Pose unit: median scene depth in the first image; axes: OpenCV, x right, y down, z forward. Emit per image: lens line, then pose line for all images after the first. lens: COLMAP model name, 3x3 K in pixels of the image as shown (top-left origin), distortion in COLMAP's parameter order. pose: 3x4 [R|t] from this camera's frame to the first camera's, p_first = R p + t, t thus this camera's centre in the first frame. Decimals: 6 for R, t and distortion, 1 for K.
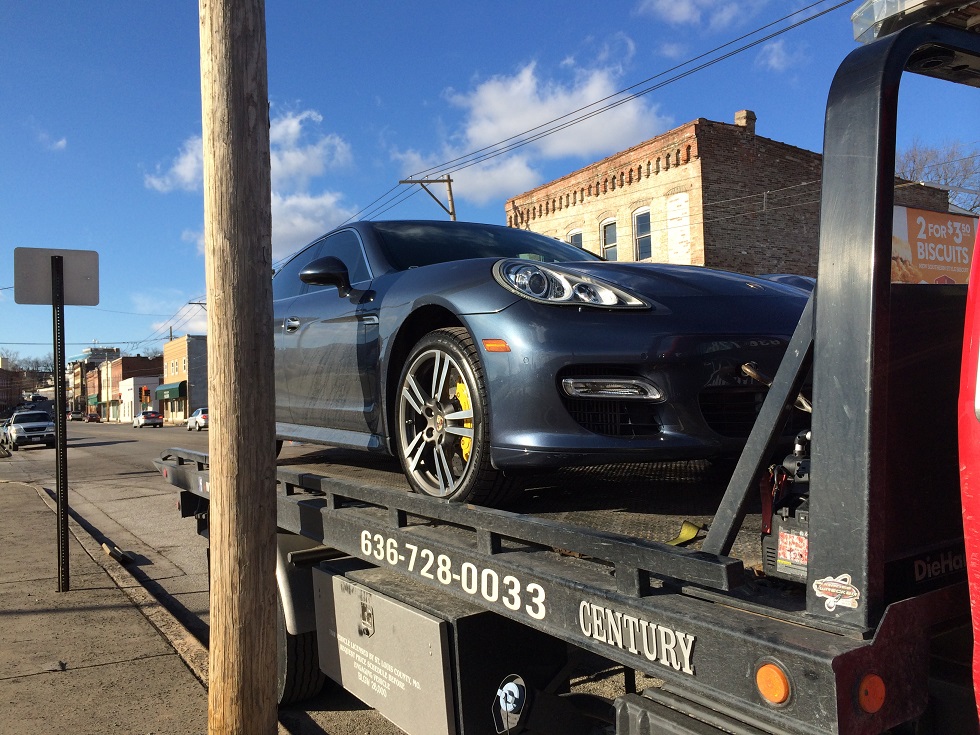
lens RADIAL K [[833.7, 0, 490.0], [0, 833.7, 367.5], [0, 0, 1]] dist [0.081577, -0.123942]
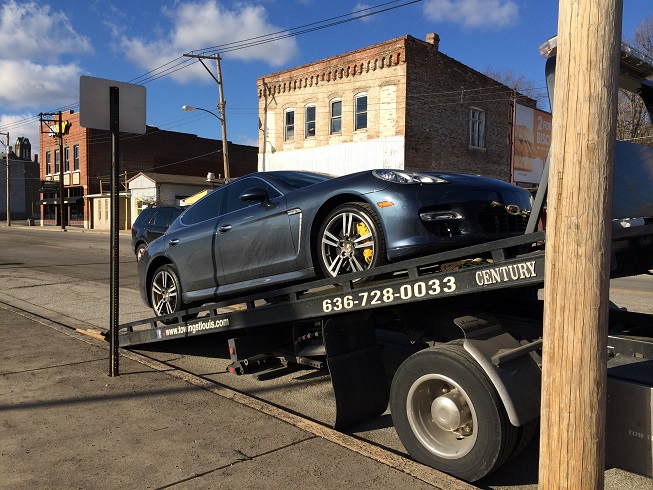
lens RADIAL K [[555.5, 0, 326.5], [0, 555.5, 245.0], [0, 0, 1]] dist [0.081577, -0.123942]
pose [[0.972079, 0.035948, 0.231884, -0.097492], [-0.055400, 0.995419, 0.077925, 0.001172], [-0.228021, -0.088596, 0.969617, 0.044415]]
